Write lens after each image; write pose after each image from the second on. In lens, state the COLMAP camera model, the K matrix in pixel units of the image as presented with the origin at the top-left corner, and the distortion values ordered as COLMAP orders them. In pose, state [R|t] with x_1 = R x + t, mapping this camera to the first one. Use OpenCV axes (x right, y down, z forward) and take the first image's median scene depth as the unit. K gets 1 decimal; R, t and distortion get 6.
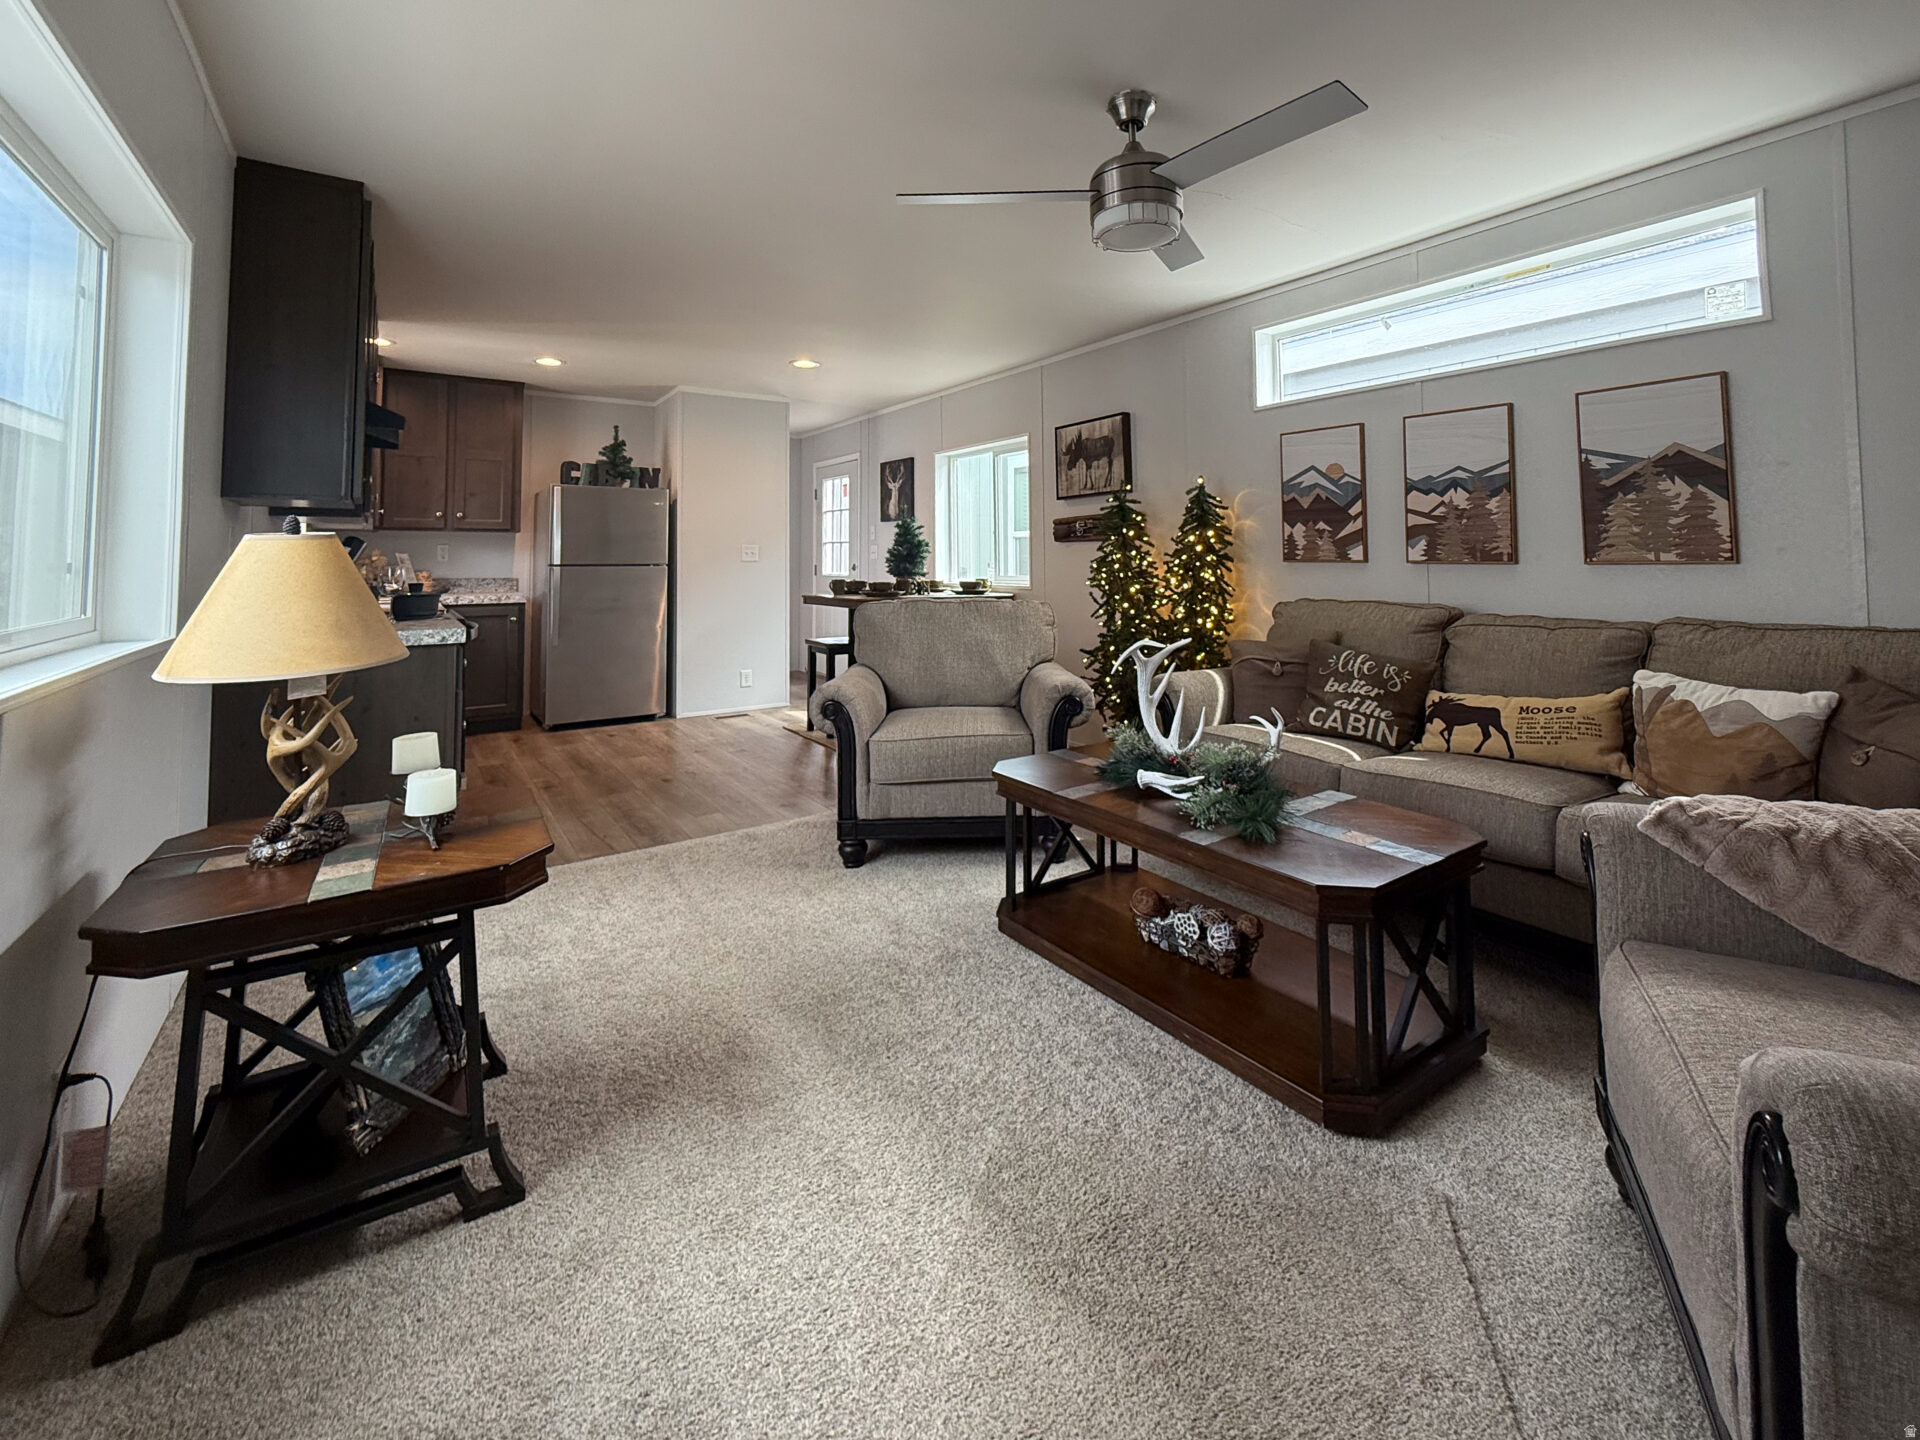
lens RADIAL K [[834.6, 0, 999.8], [0, 834.6, 538.5], [0, 0, 1]] dist [-0.002086, -0.000043]
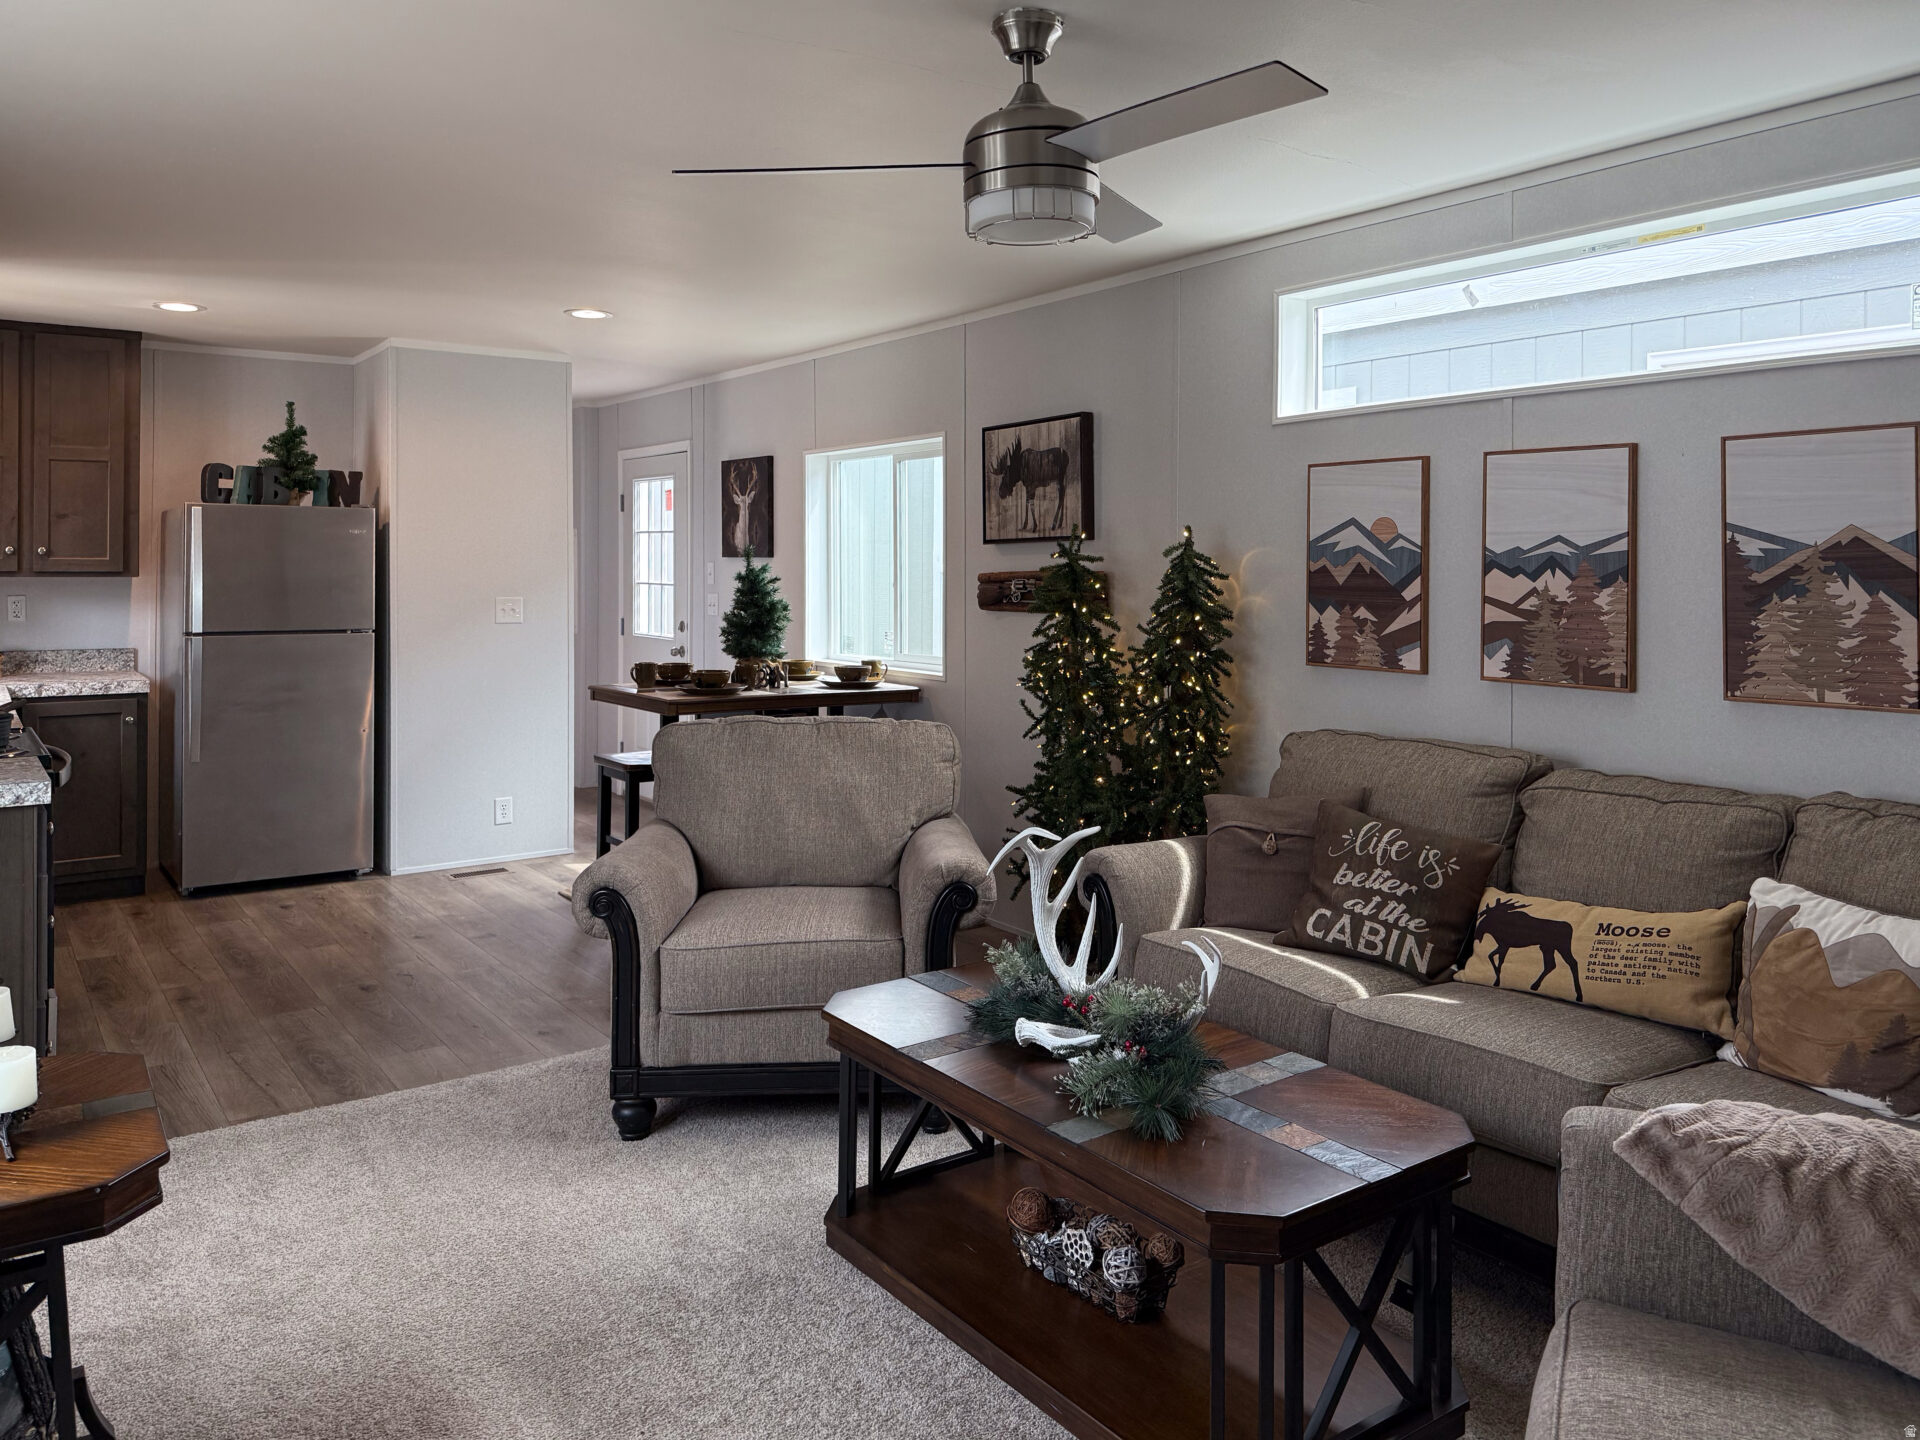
lens RADIAL K [[1406.9, 0, 954.8], [0, 1406.9, 571.9], [0, 0, 1]] dist [0.074523, -0.101293]
pose [[0.999964, 0.001817, -0.008240, 0.091106], [-0.001535, 0.999417, 0.034111, -0.101038], [0.008298, -0.034097, 0.999384, -0.124718]]
